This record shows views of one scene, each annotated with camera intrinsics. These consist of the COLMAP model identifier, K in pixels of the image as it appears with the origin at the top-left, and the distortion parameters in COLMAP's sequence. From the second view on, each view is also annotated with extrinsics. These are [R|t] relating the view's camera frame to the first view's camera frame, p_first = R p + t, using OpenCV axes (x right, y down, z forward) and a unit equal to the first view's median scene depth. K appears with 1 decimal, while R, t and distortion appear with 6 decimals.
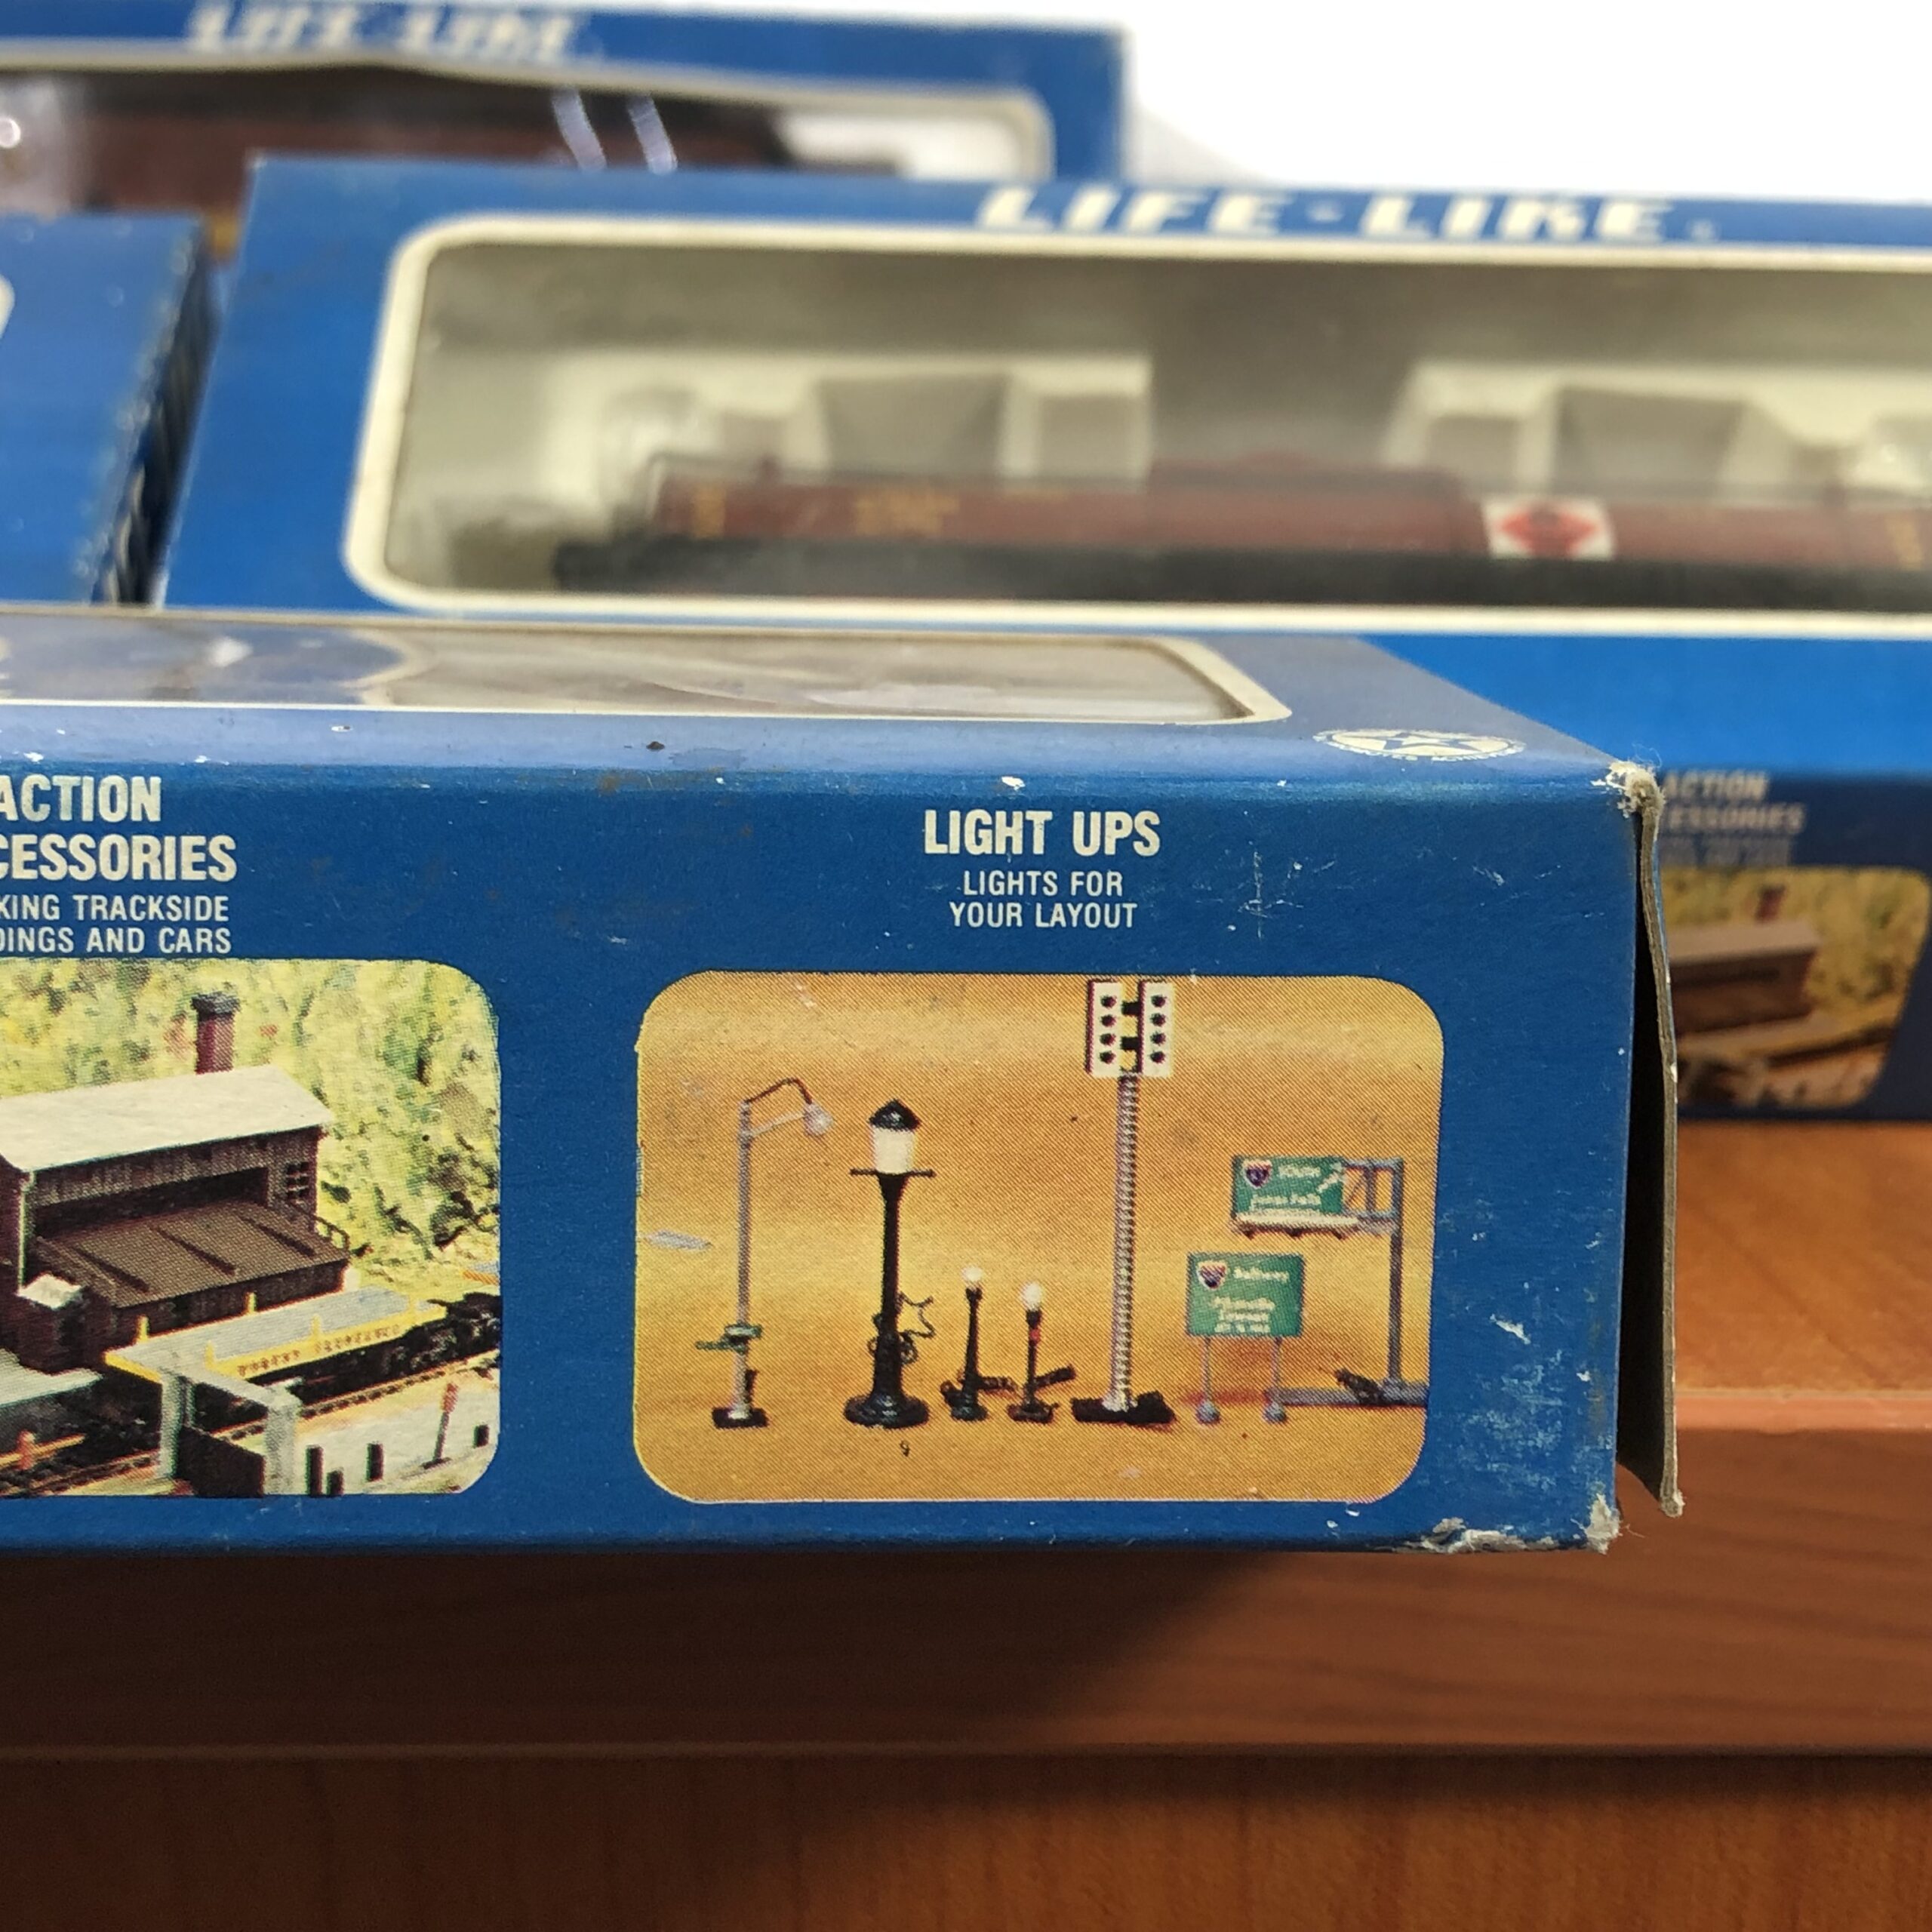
lens RADIAL K [[3150.4, 0, 945.5], [0, 3150.4, 924.2], [0, 0, 1]] dist [0.109588, 0.000000]
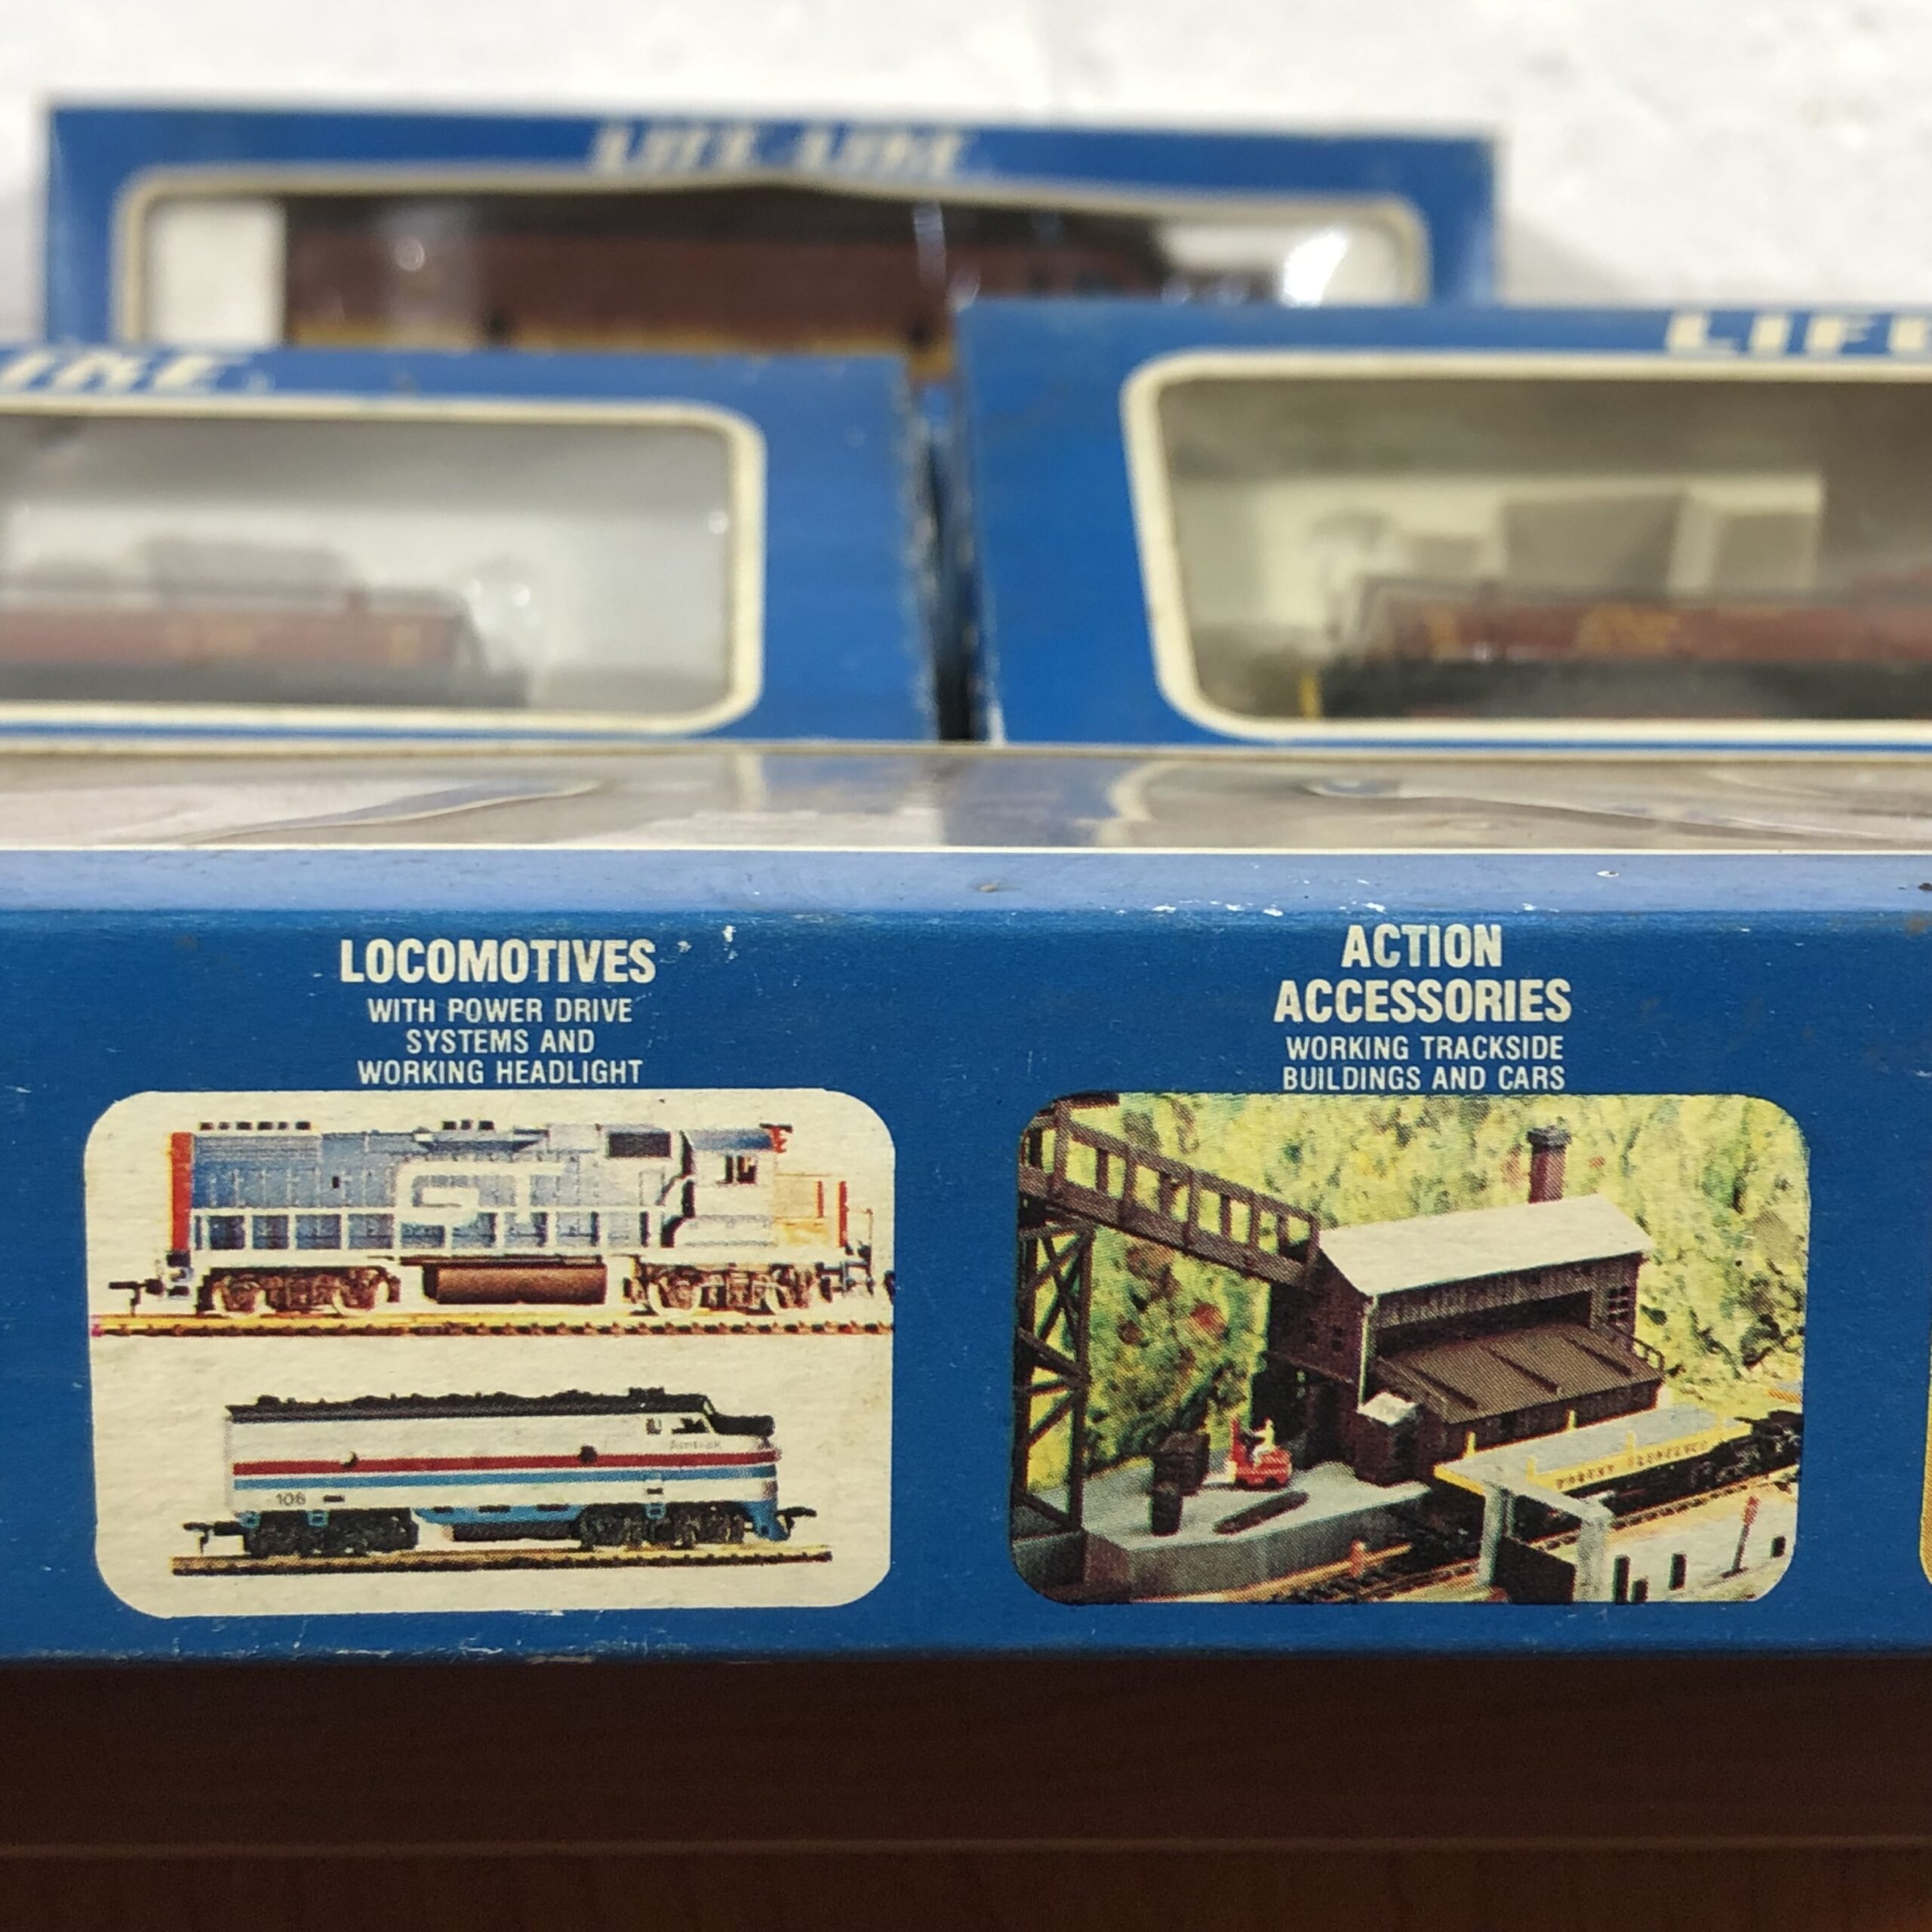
lens RADIAL K [[3150.4, 0, 959.0], [0, 3150.4, 950.1], [0, 0, 1]] dist [0.109588, 0.000000]
pose [[0.999949, -0.008483, 0.005566, -0.428645], [0.008569, 0.999840, -0.015680, -0.022386], [-0.005432, 0.015727, 0.999862, -0.058499]]
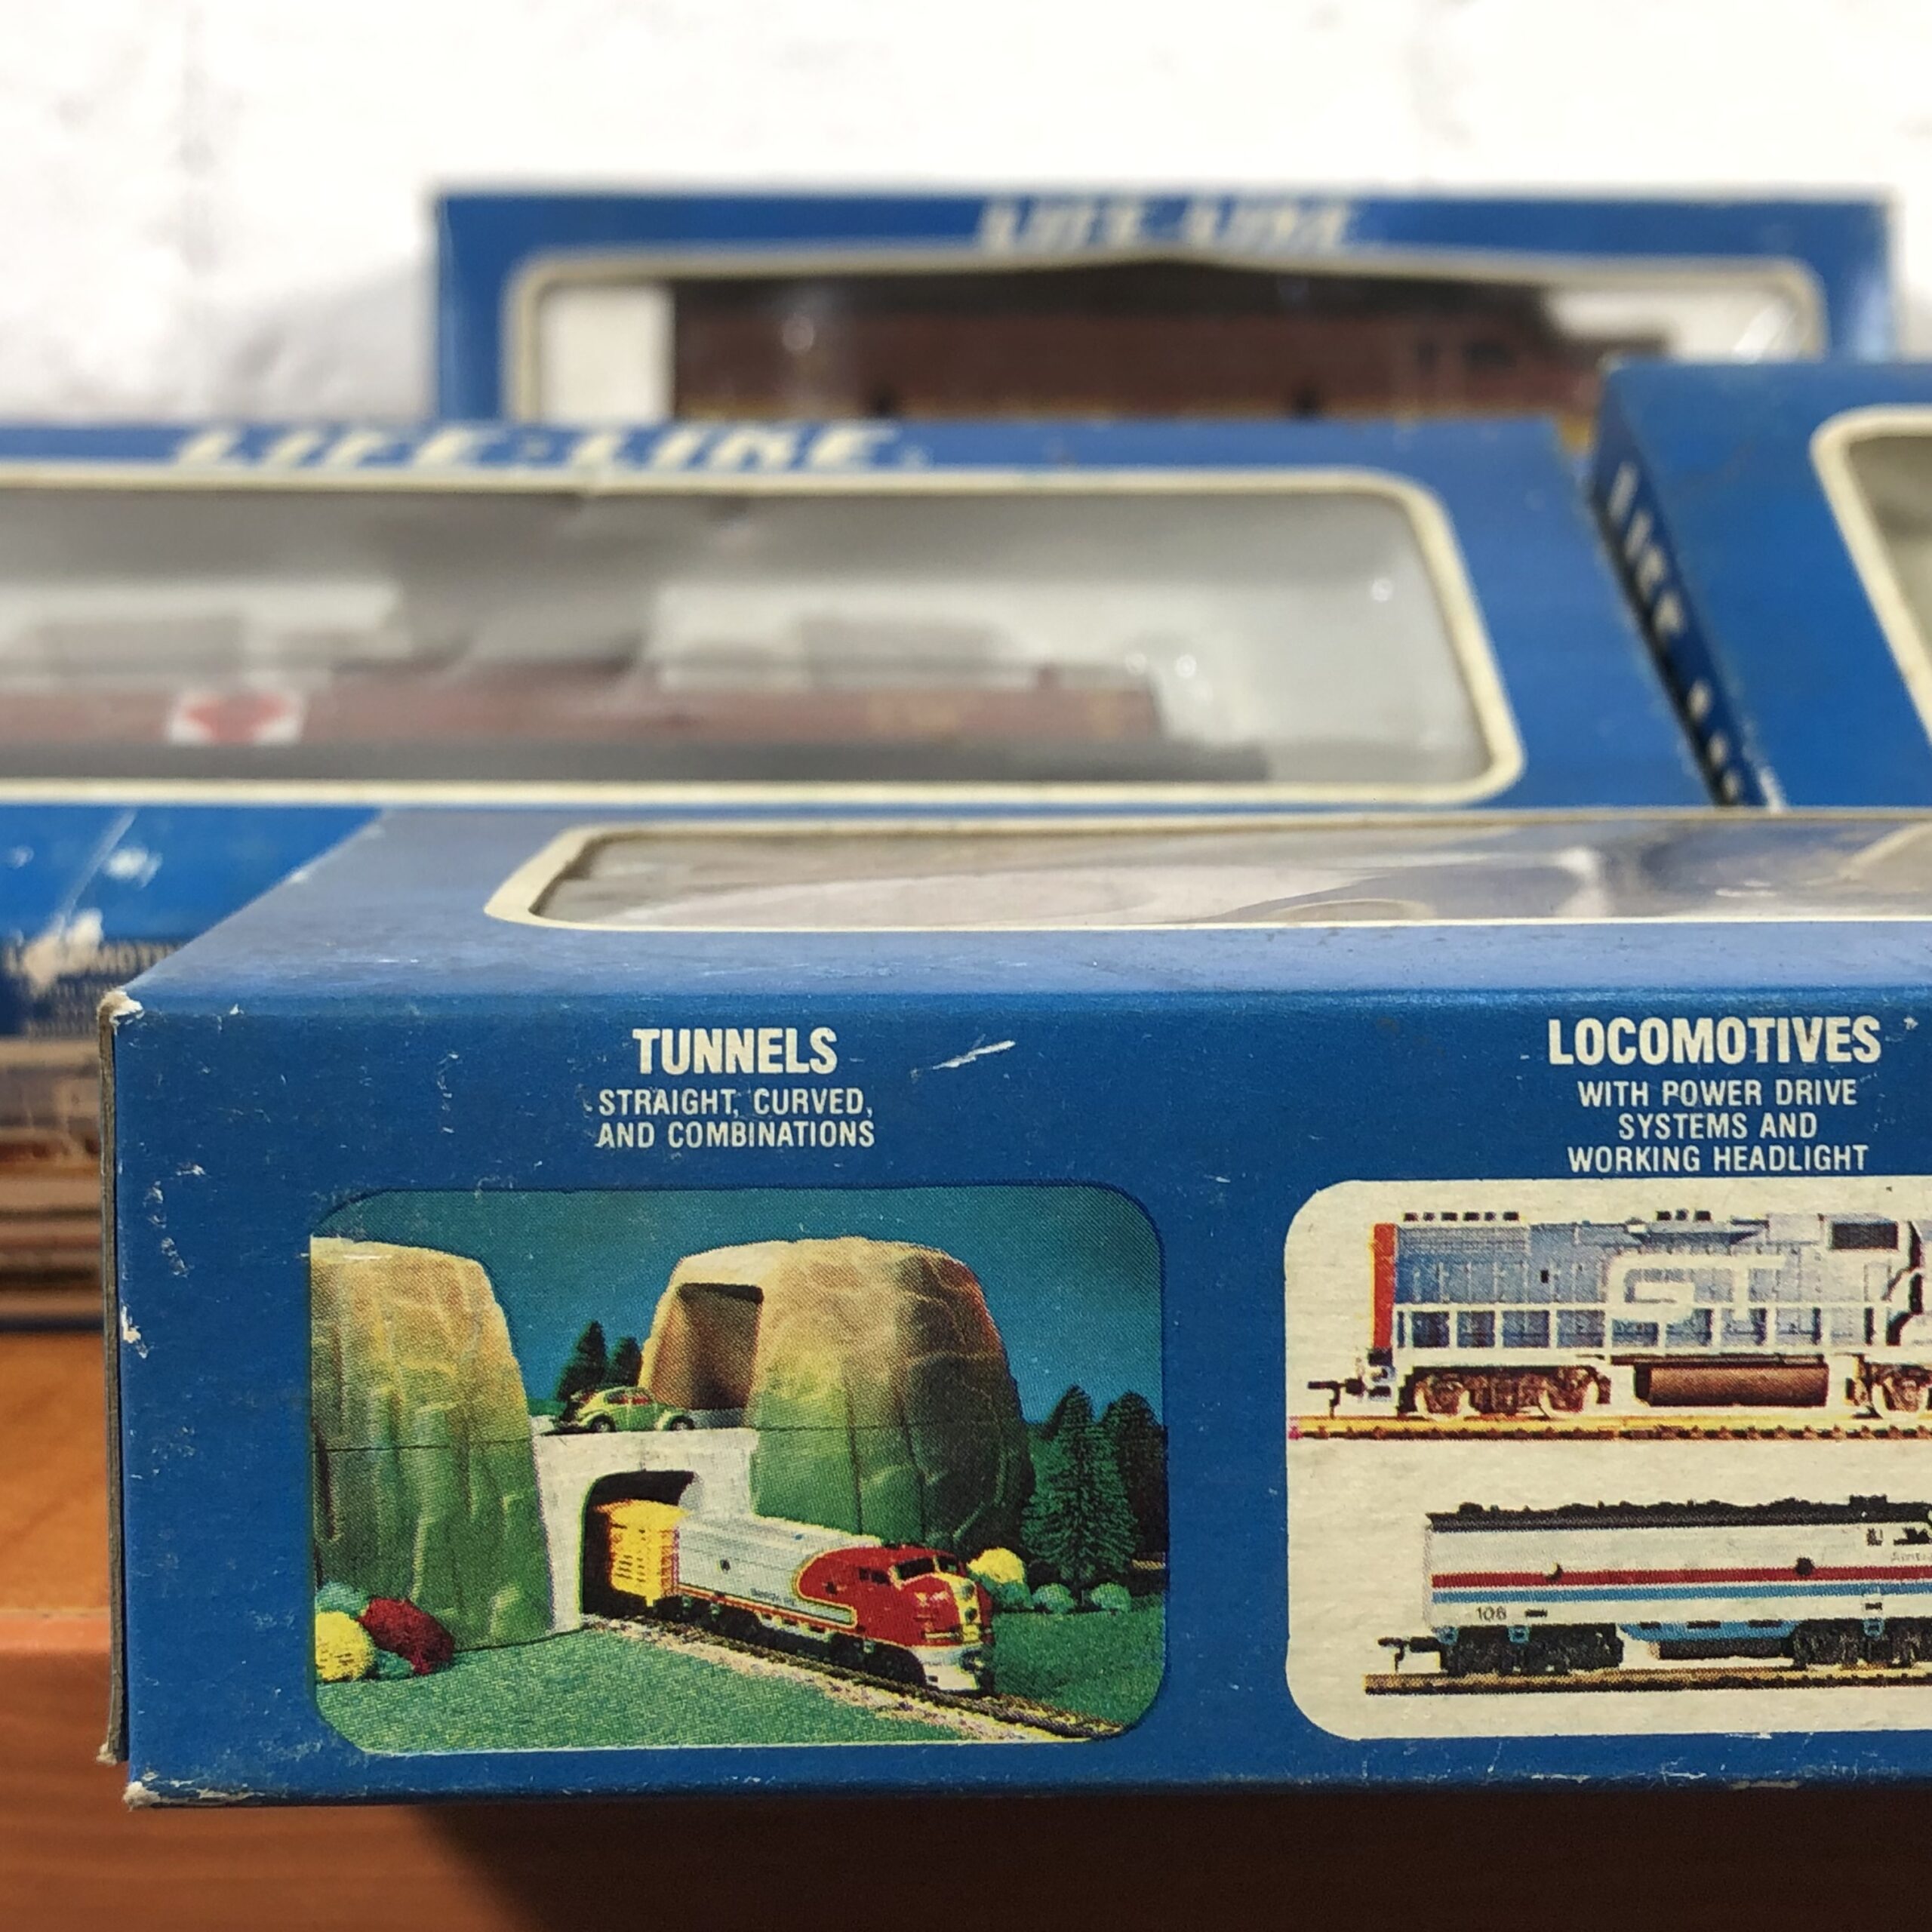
lens RADIAL K [[3150.4, 0, 973.5], [0, 3150.4, 962.2], [0, 0, 1]] dist [0.109588, 0.000000]
pose [[0.999830, -0.018318, 0.002230, -0.827946], [0.018390, 0.999093, -0.038410, -0.027438], [-0.001524, 0.038445, 0.999260, 0.001276]]
